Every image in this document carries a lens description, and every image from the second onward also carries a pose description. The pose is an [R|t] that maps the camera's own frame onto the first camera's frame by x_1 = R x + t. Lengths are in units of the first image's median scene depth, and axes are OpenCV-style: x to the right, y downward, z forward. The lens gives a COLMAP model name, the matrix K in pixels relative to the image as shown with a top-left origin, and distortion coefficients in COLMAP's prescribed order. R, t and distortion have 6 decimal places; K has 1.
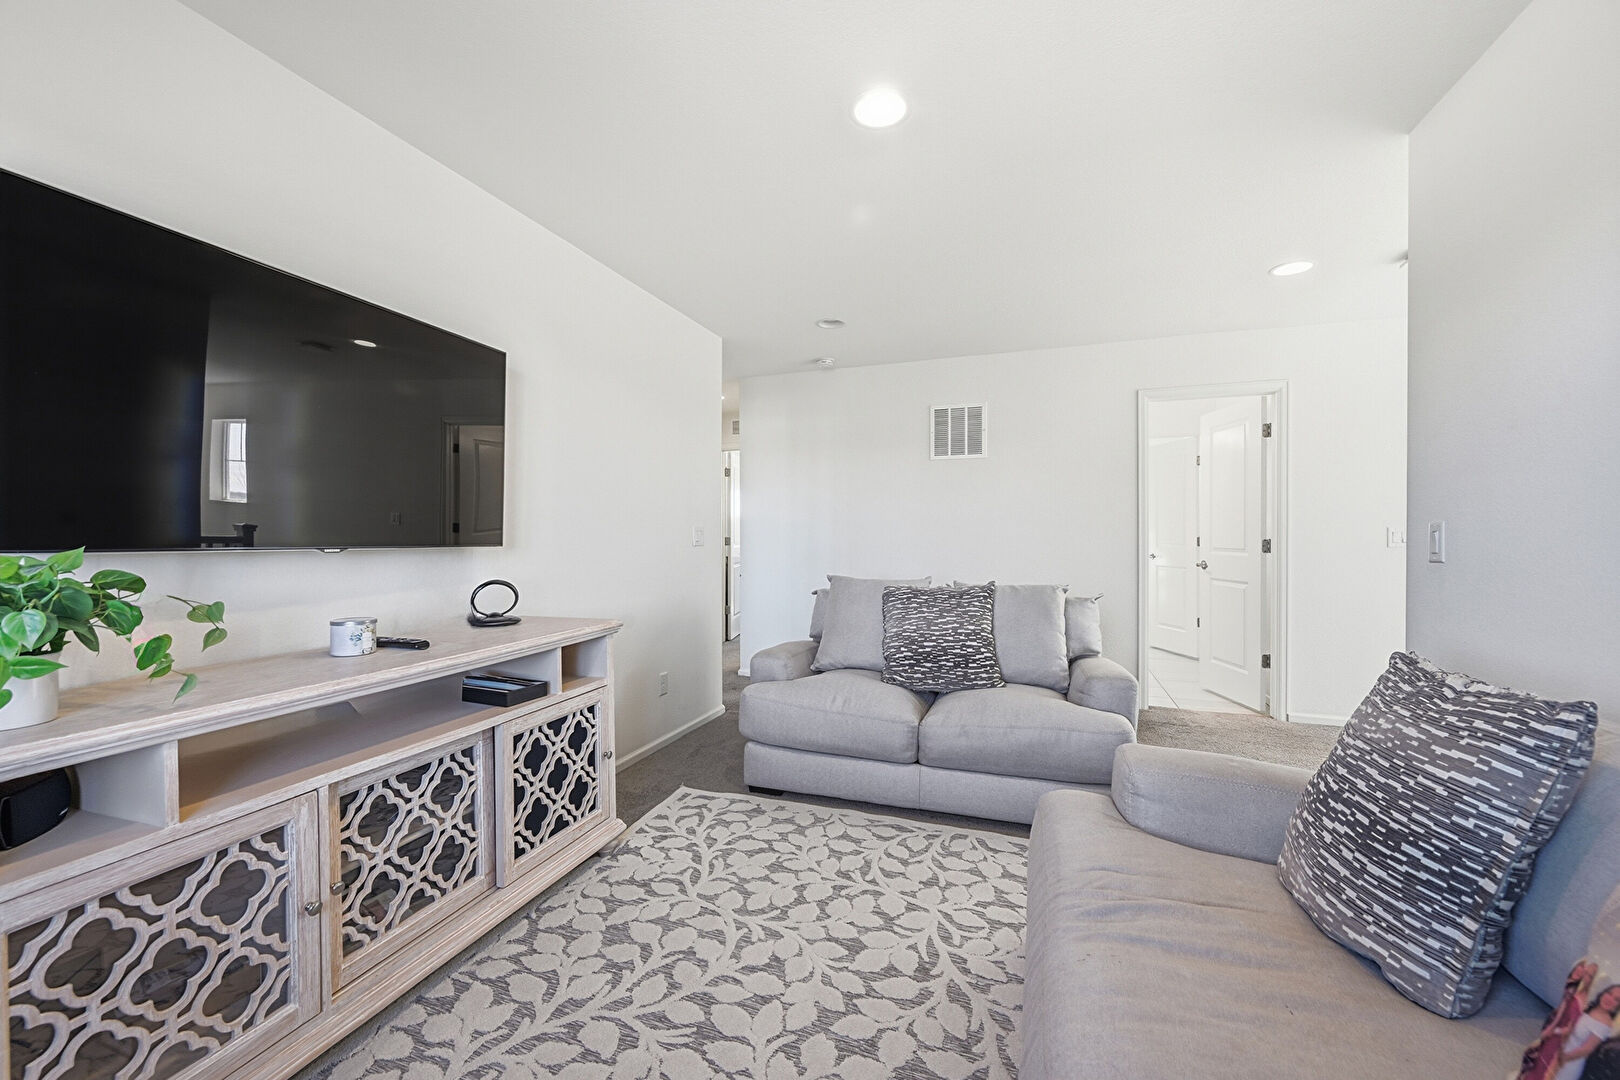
lens RADIAL K [[647.1, 0, 805.0], [0, 647.1, 532.3], [0, 0, 1]] dist [-0.000284, 0.000105]
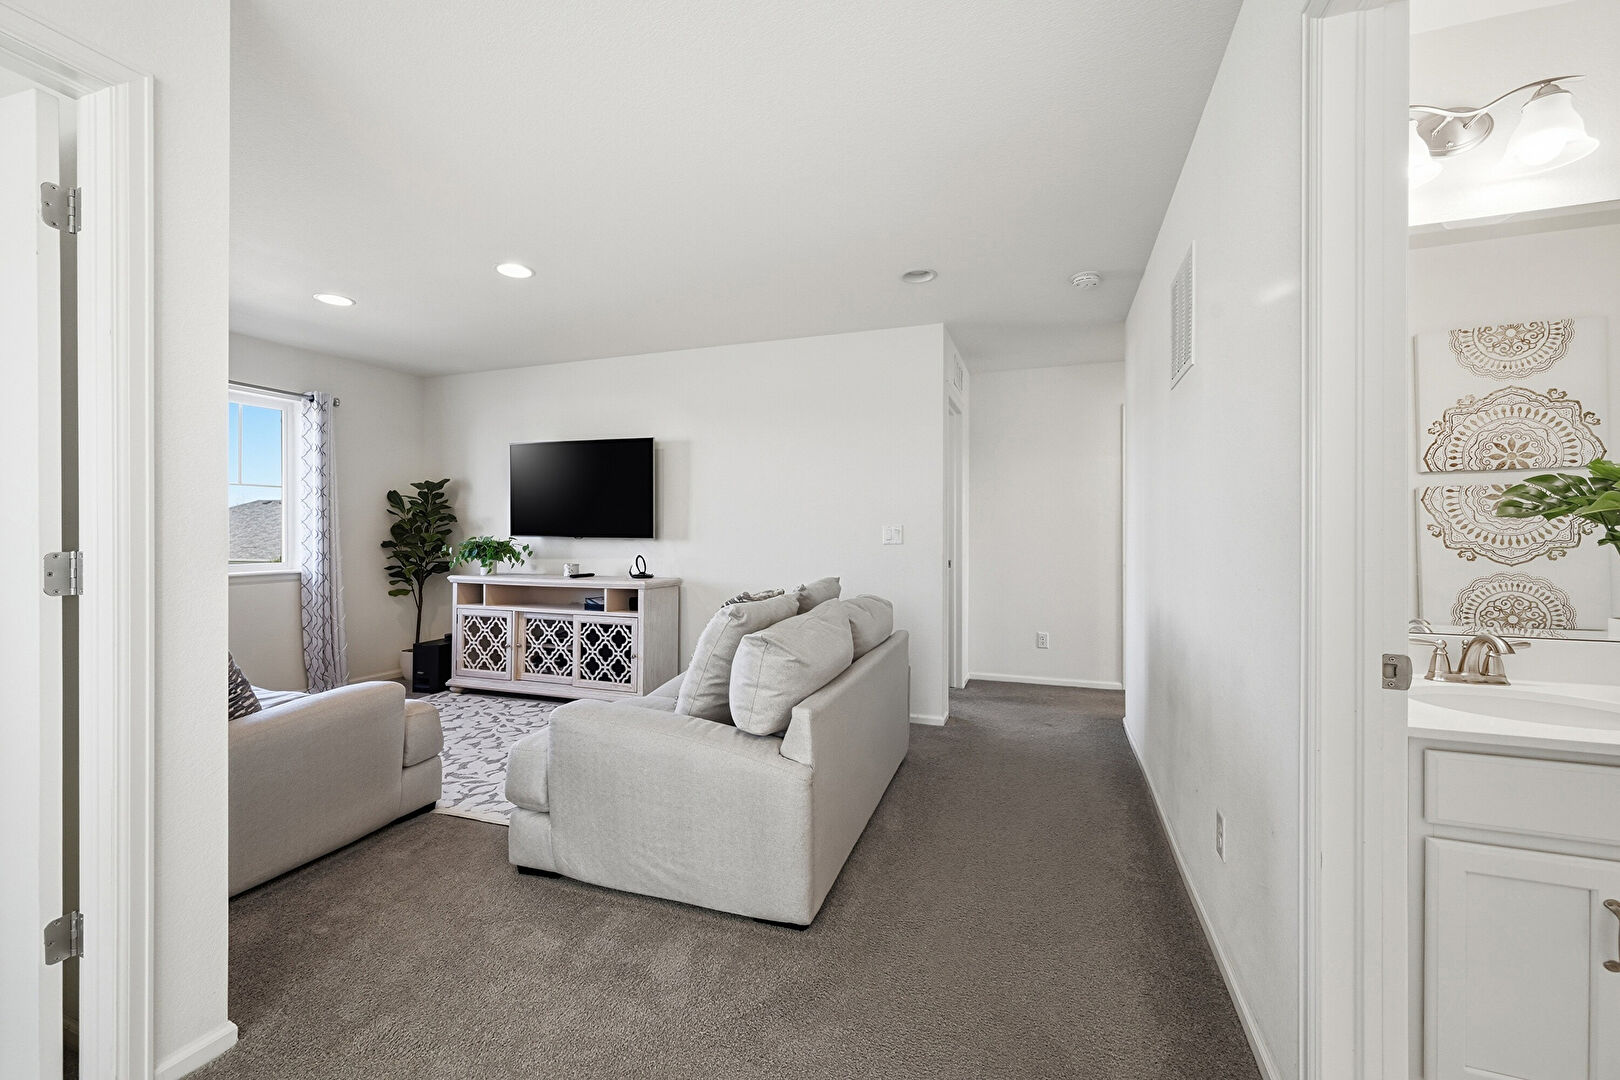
lens RADIAL K [[647.1, 0, 805.0], [0, 647.1, 532.3], [0, 0, 1]] dist [-0.000284, 0.000105]
pose [[0.001700, -0.000131, -0.999999, 1.807552], [-0.001262, 0.999999, -0.000133, 0.003458], [0.999998, 0.001262, 0.001700, 1.798564]]
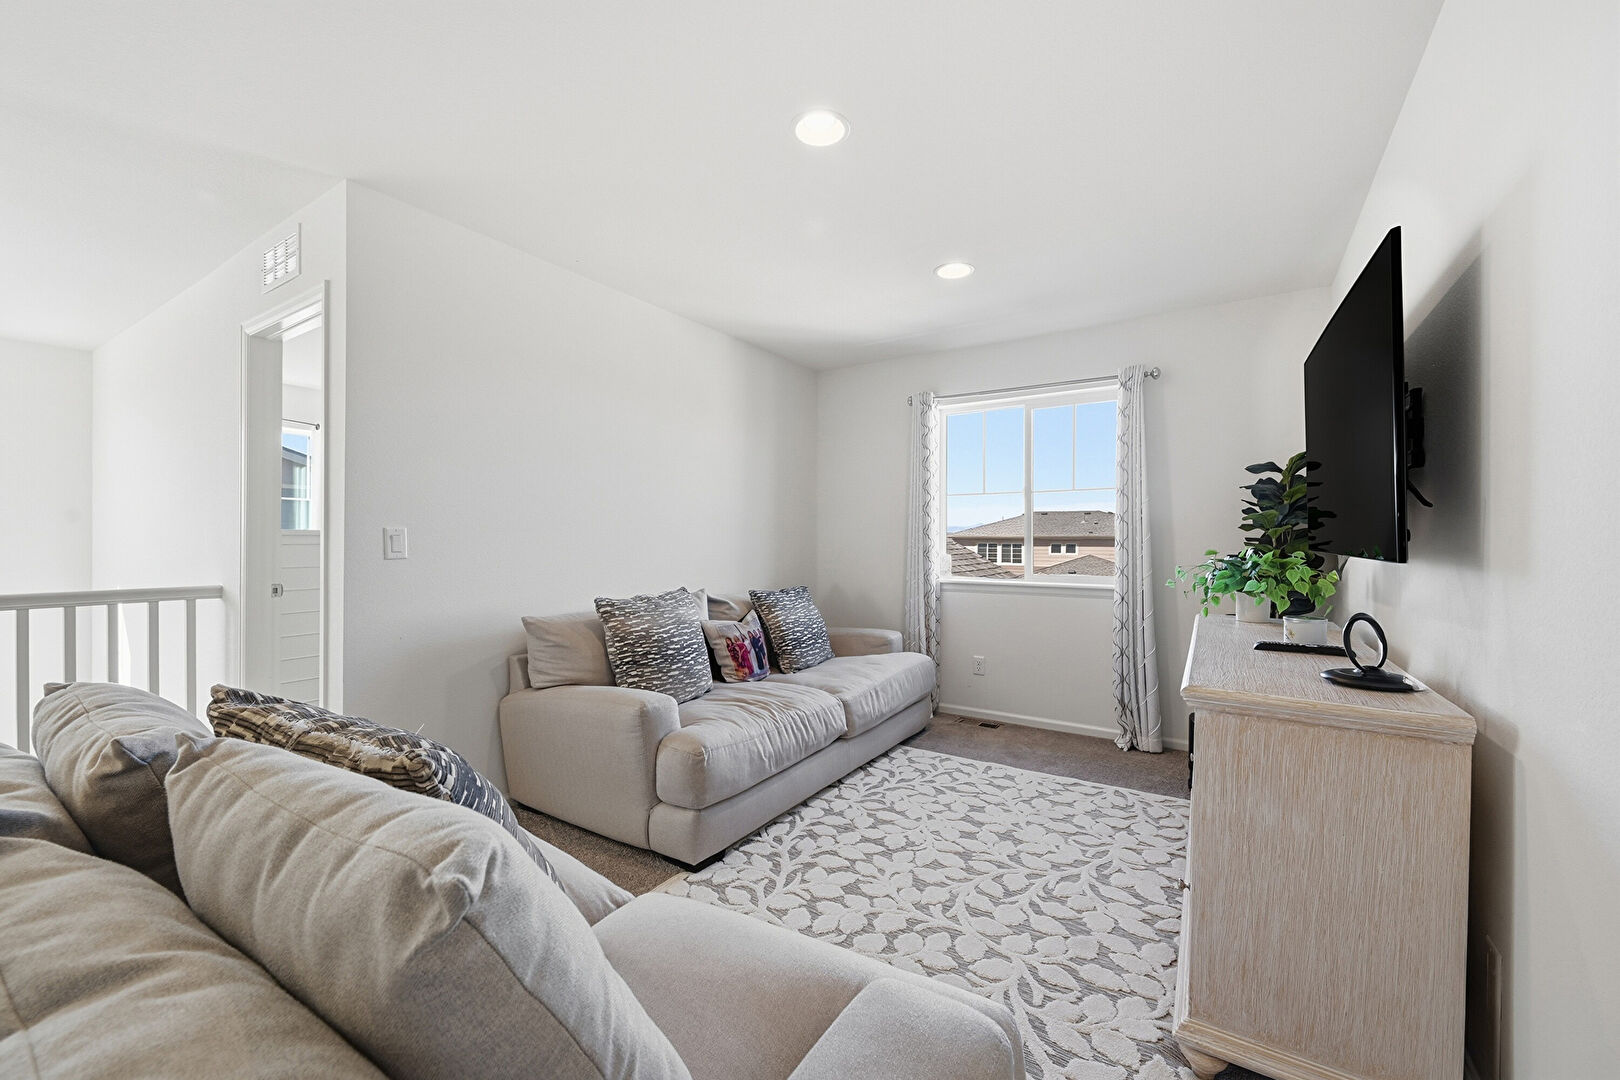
lens RADIAL K [[641.5, 0, 810.0], [0, 641.5, 540.0], [0, 0, 1]] dist [0.000209, 0.000072]
pose [[-0.974805, -0.003164, 0.223036, -0.104427], [-0.003291, 0.999995, -0.000196, 0.005228], [-0.223034, -0.000925, -0.974810, 2.082263]]
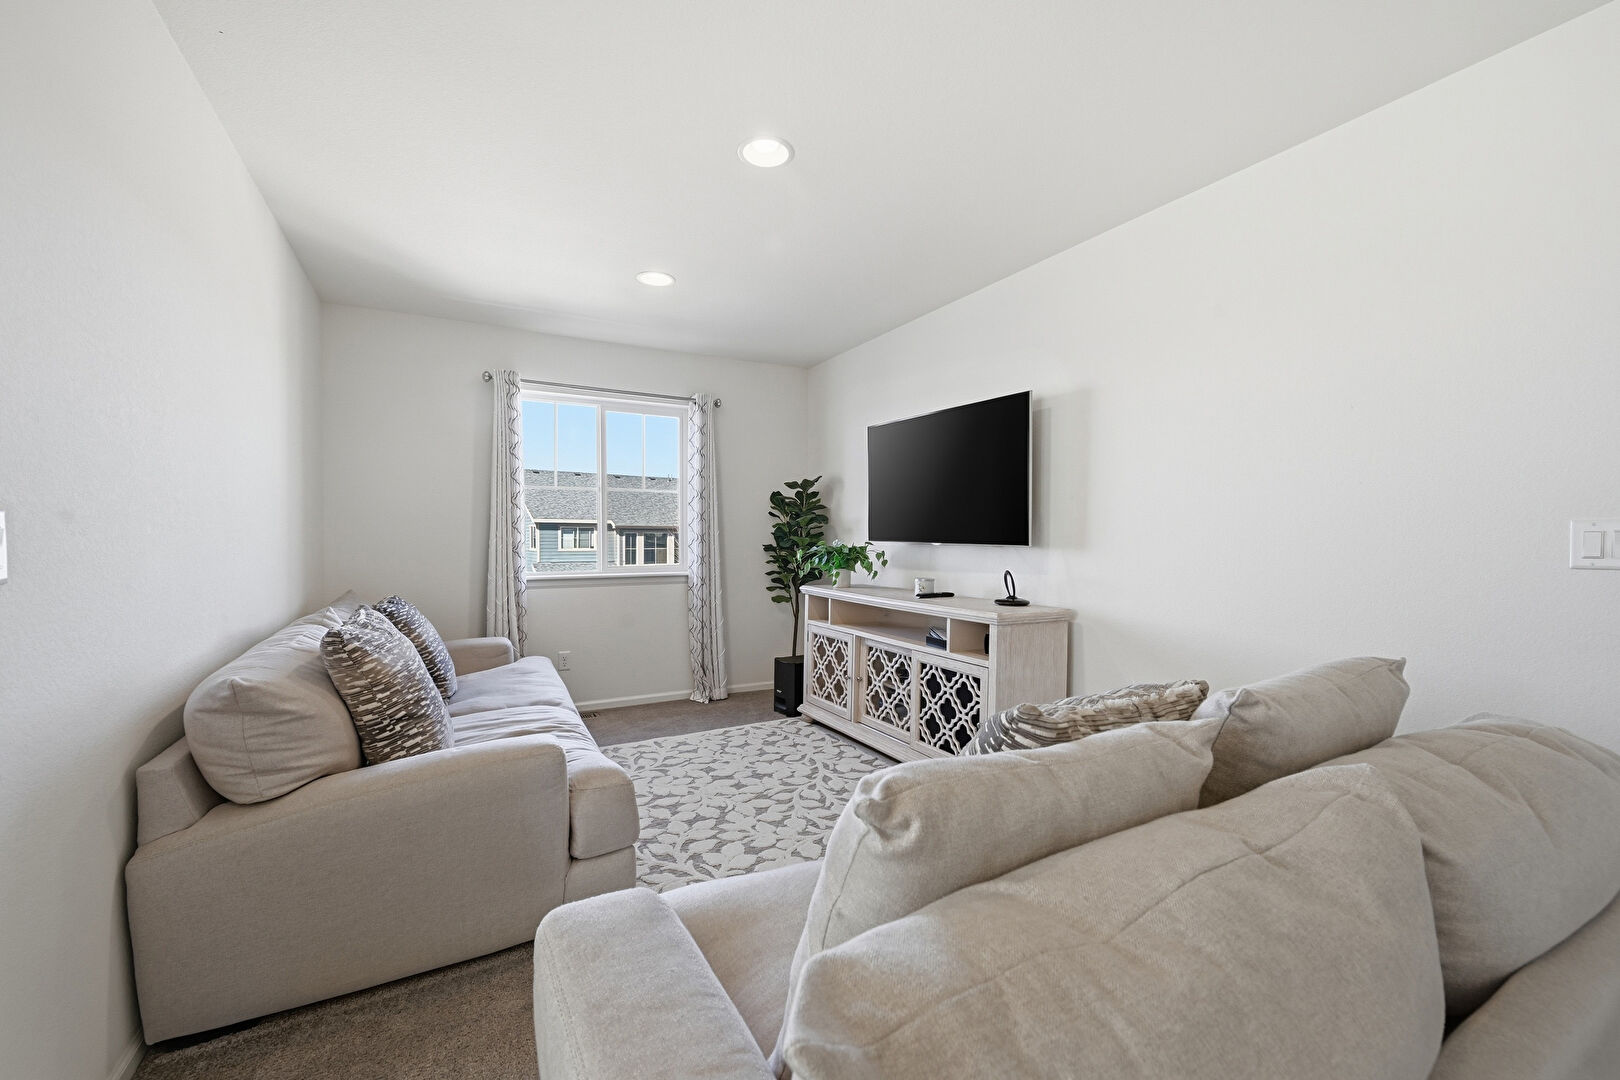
lens RADIAL K [[645.7, 0, 806.7], [0, 645.7, 549.5], [0, 0, 1]] dist [-0.012408, 0.000016]
pose [[-0.657891, 0.015081, -0.752962, 0.942254], [-0.002902, 0.999741, 0.022559, 0.002253], [0.753108, 0.017027, -0.657677, 1.862708]]
